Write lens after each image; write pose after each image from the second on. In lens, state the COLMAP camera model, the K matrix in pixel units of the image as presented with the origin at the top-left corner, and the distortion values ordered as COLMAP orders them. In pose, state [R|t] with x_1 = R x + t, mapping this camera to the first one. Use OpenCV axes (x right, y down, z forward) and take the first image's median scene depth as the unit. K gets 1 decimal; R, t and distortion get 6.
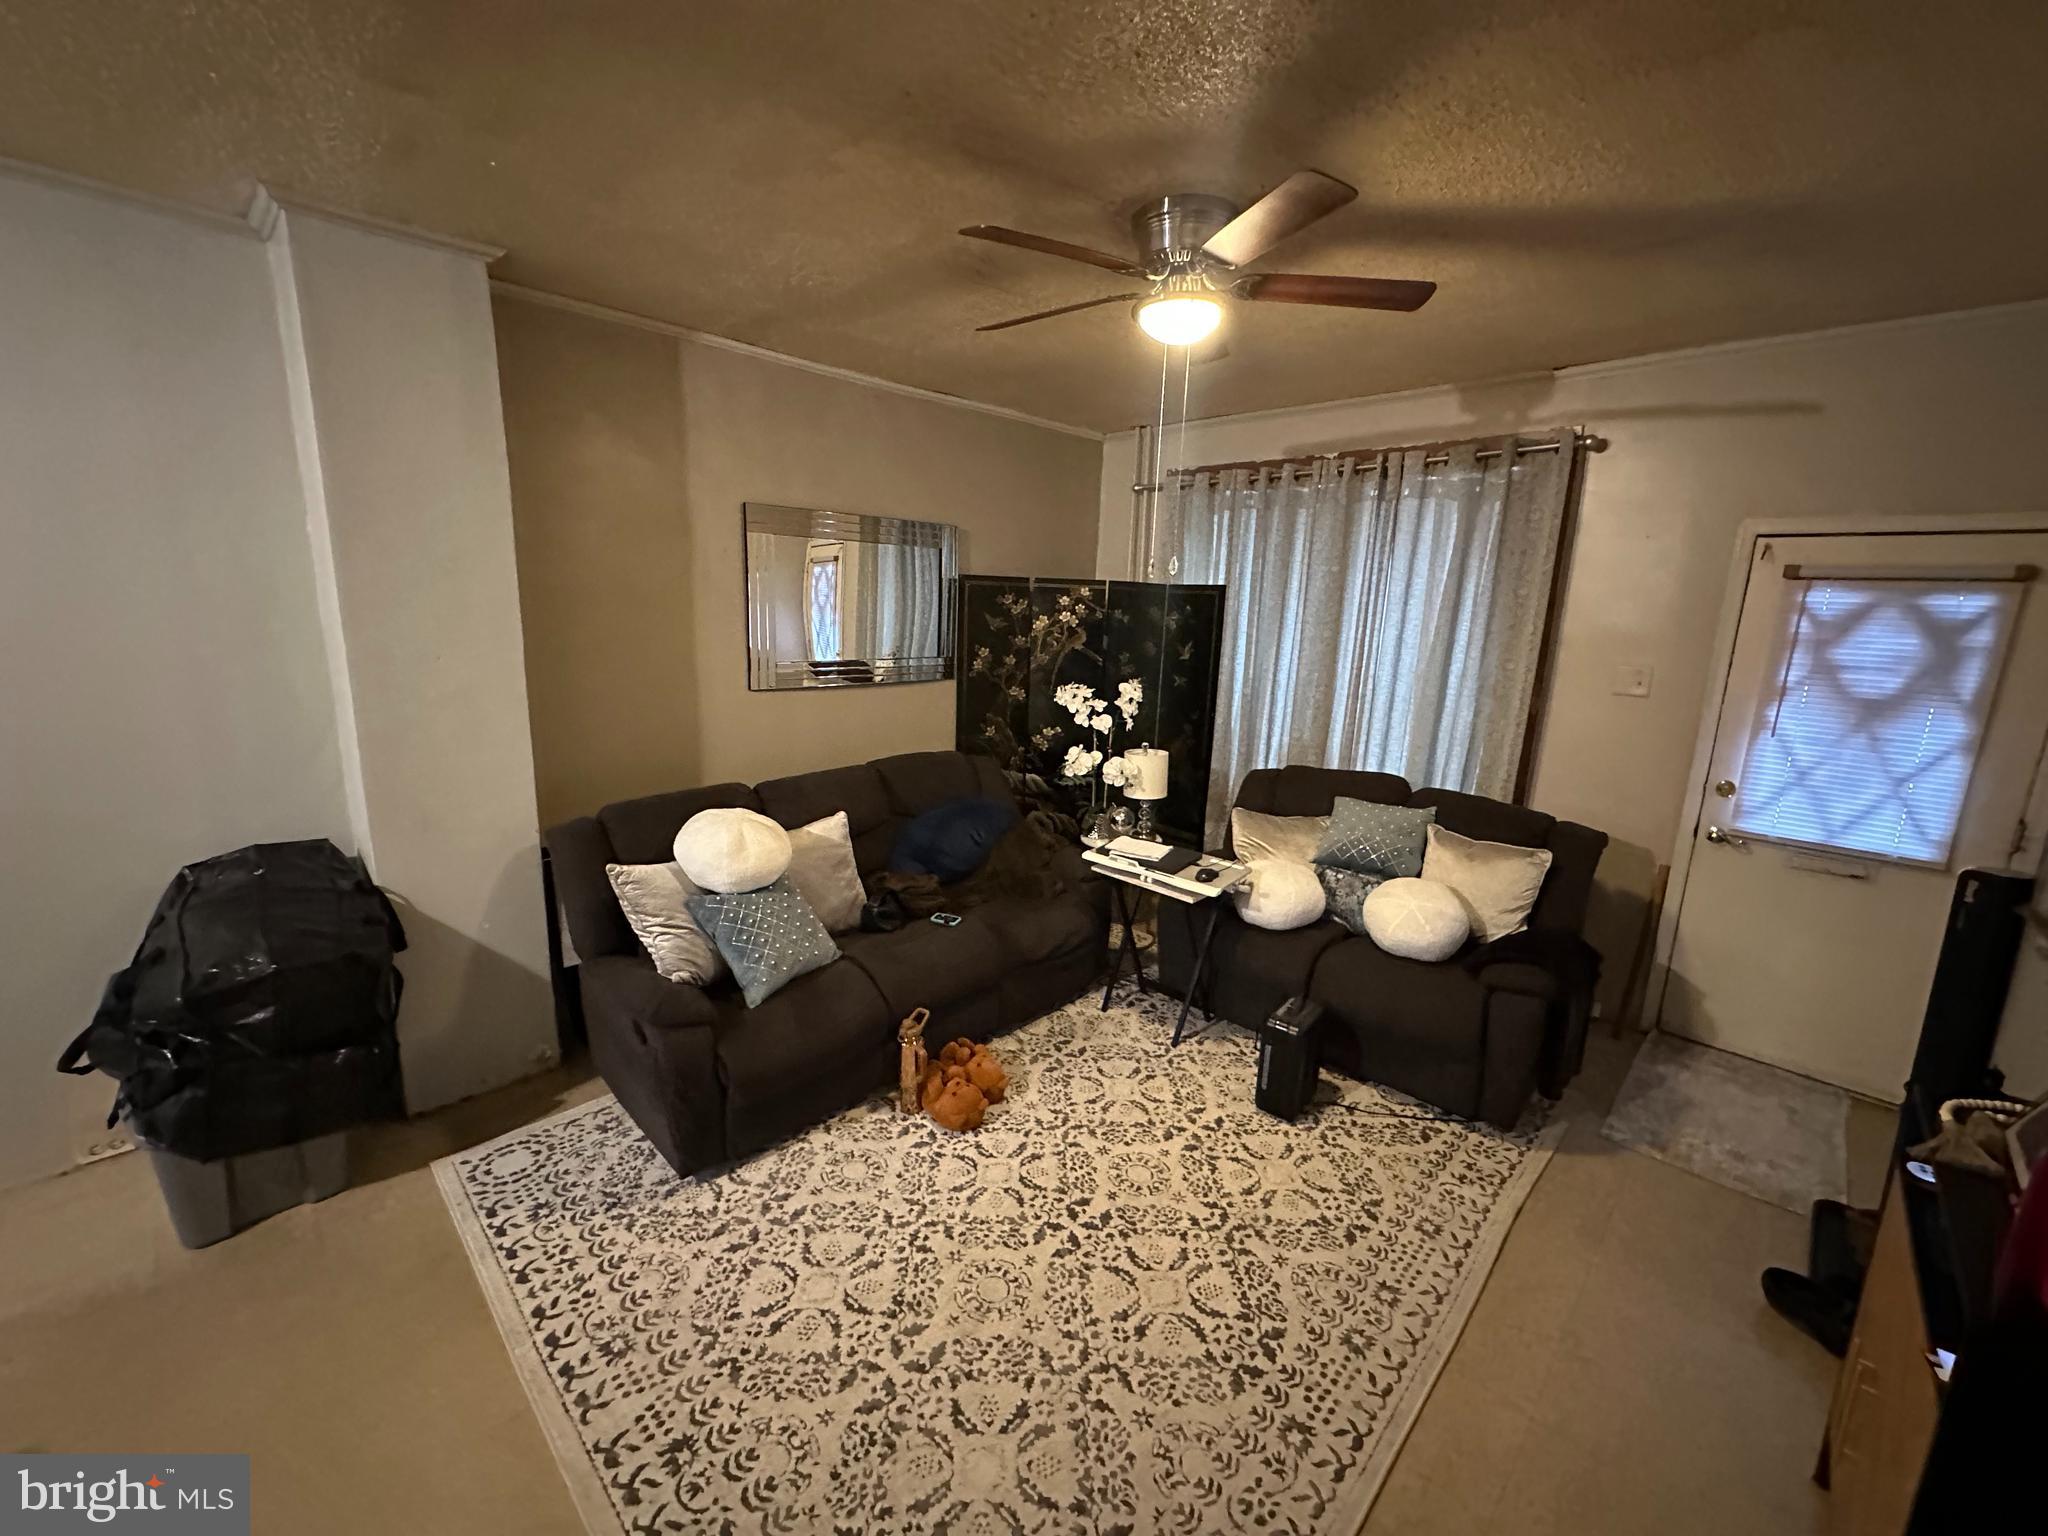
lens RADIAL K [[810.7, 0, 1024.6], [0, 810.7, 768.9], [0, 0, 1]] dist [-0.003880, 0.001139]
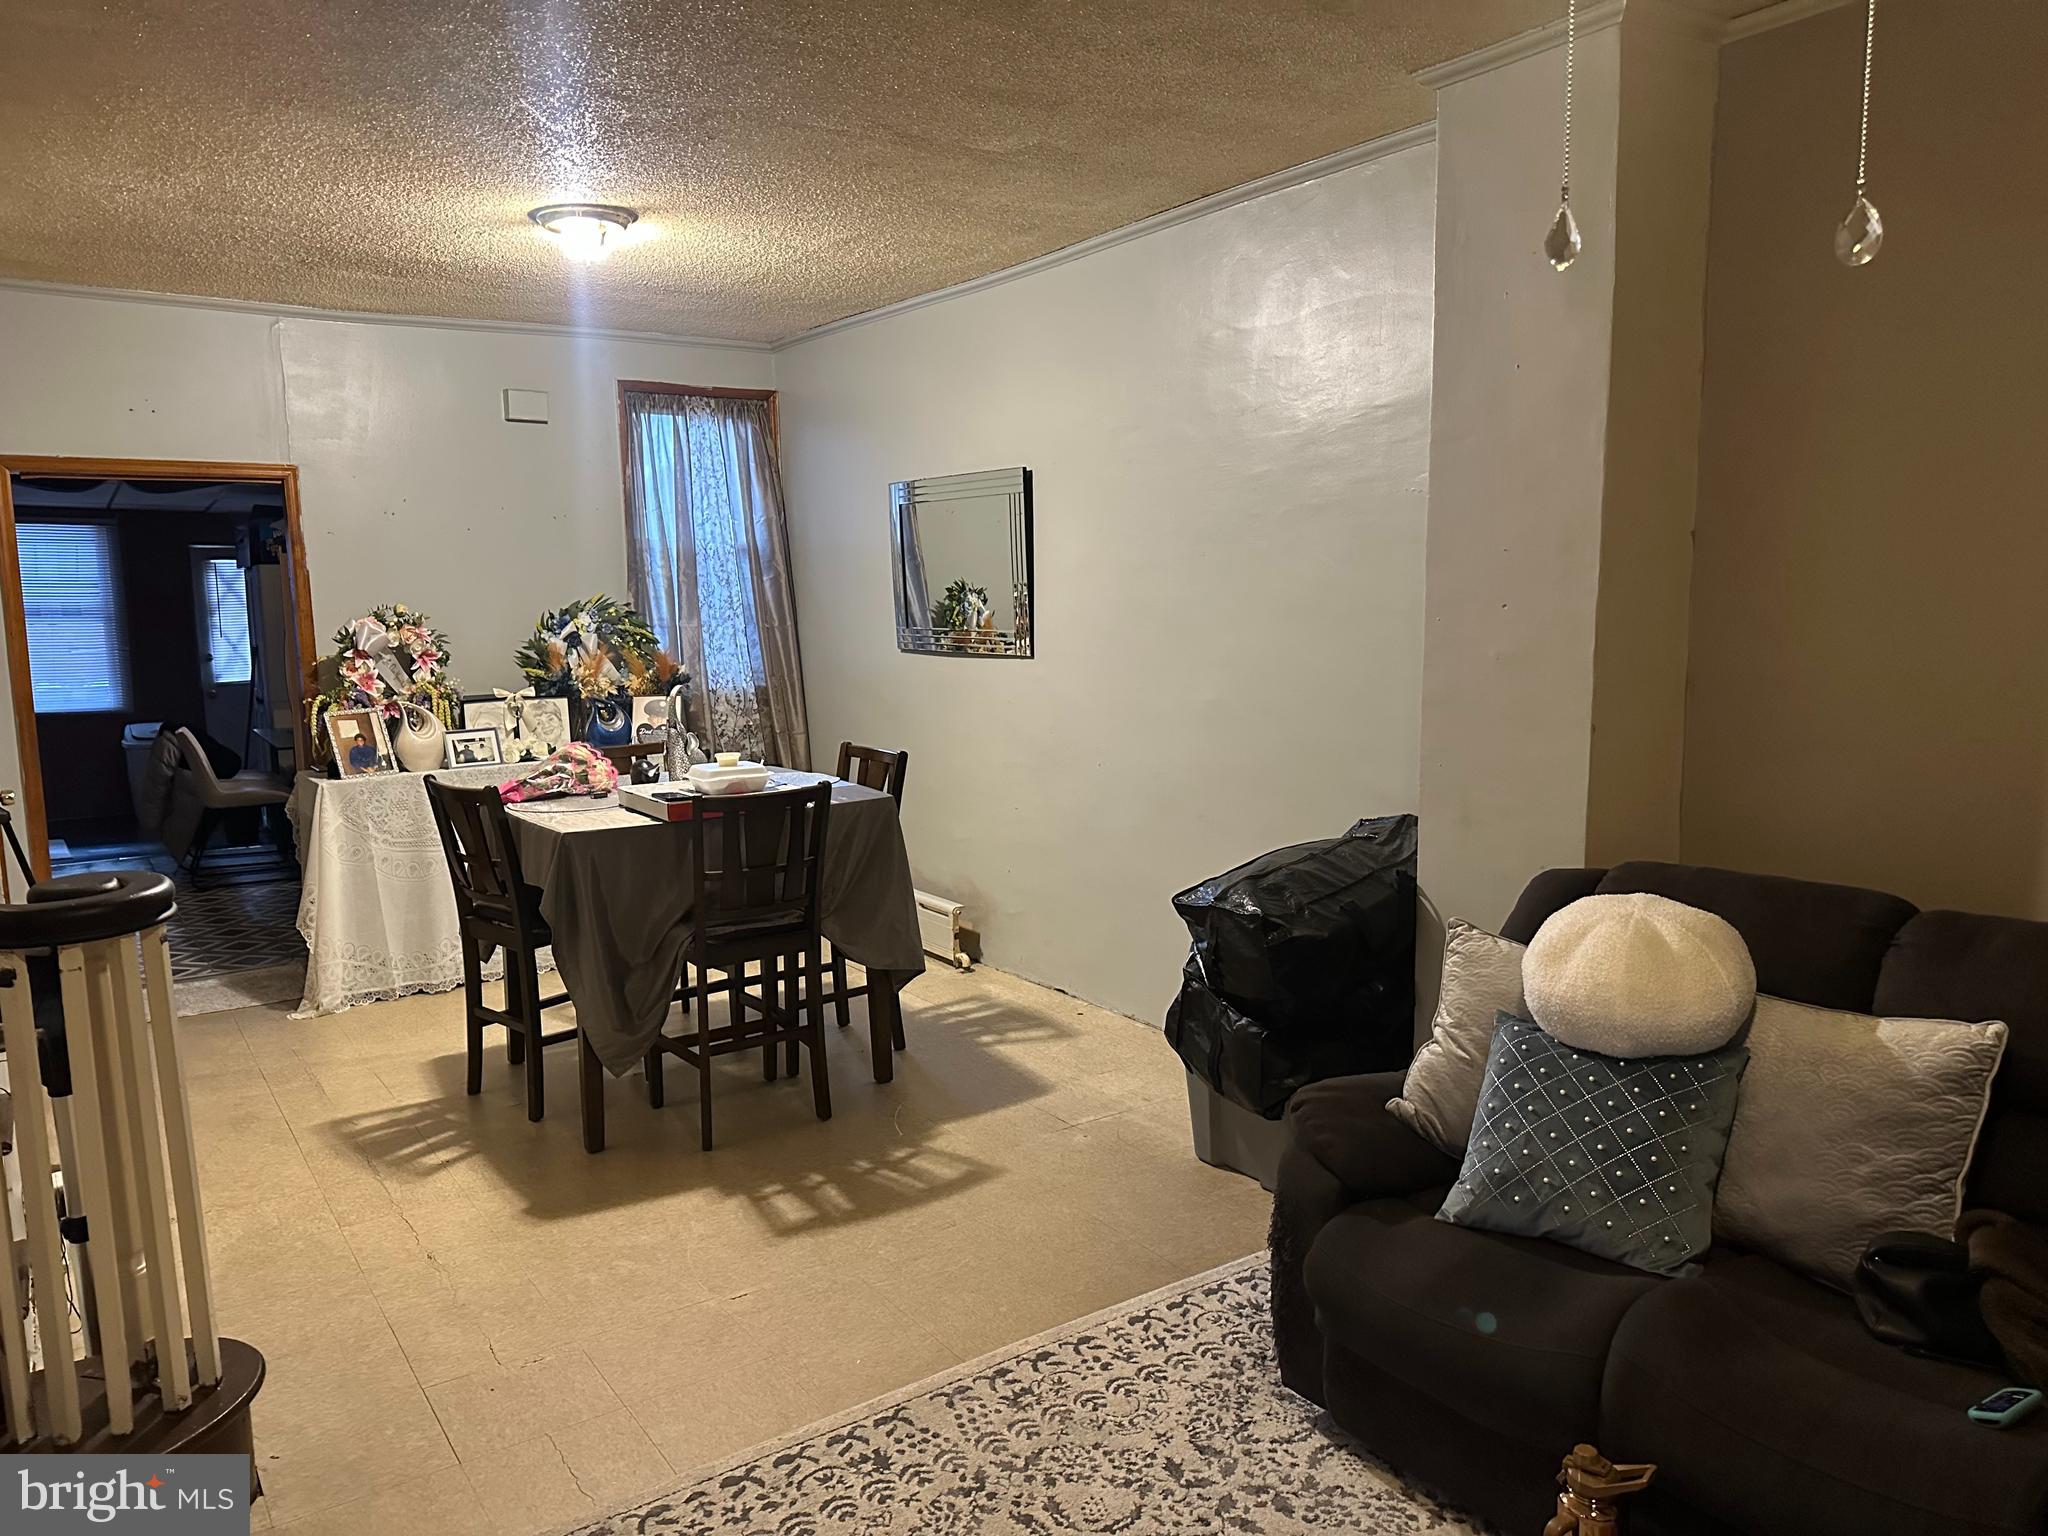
lens RADIAL K [[1430.4, 0, 1027.0], [0, 1430.4, 776.2], [0, 0, 1]] dist [0.056277, -0.059260]
pose [[-0.184320, 0.105064, -0.977235, 0.605656], [-0.189802, 0.971750, 0.140273, -0.081171], [0.964366, 0.211336, -0.159171, 0.758323]]
